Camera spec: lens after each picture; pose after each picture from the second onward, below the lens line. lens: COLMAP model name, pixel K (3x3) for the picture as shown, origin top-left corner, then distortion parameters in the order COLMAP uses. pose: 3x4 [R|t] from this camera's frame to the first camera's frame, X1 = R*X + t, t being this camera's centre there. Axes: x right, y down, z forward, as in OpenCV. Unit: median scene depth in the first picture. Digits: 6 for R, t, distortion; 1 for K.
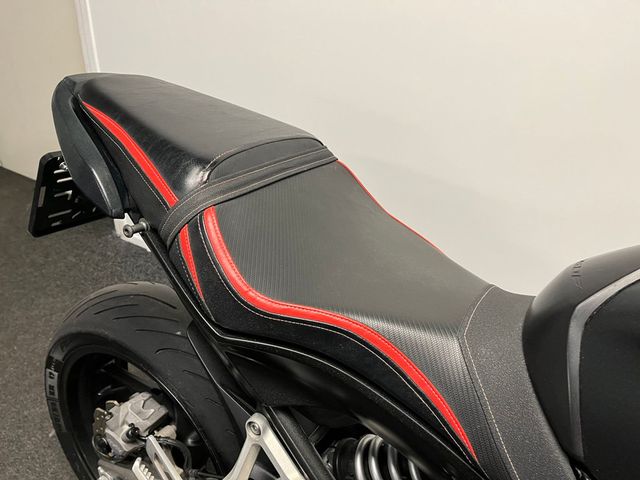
lens RADIAL K [[484.1, 0, 320.0], [0, 484.1, 240.0], [0, 0, 1]] dist [0.083380, -0.109705]
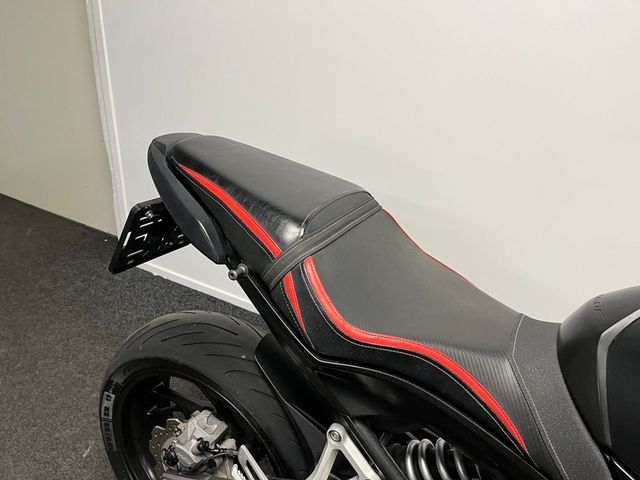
lens RADIAL K [[484.1, 0, 320.0], [0, 484.1, 240.0], [0, 0, 1]] dist [0.083380, -0.109705]
pose [[0.997699, -0.007050, 0.067425, -0.210646], [0.009038, 0.999532, -0.029216, -0.055933], [-0.067188, 0.029758, 0.997296, -0.188859]]
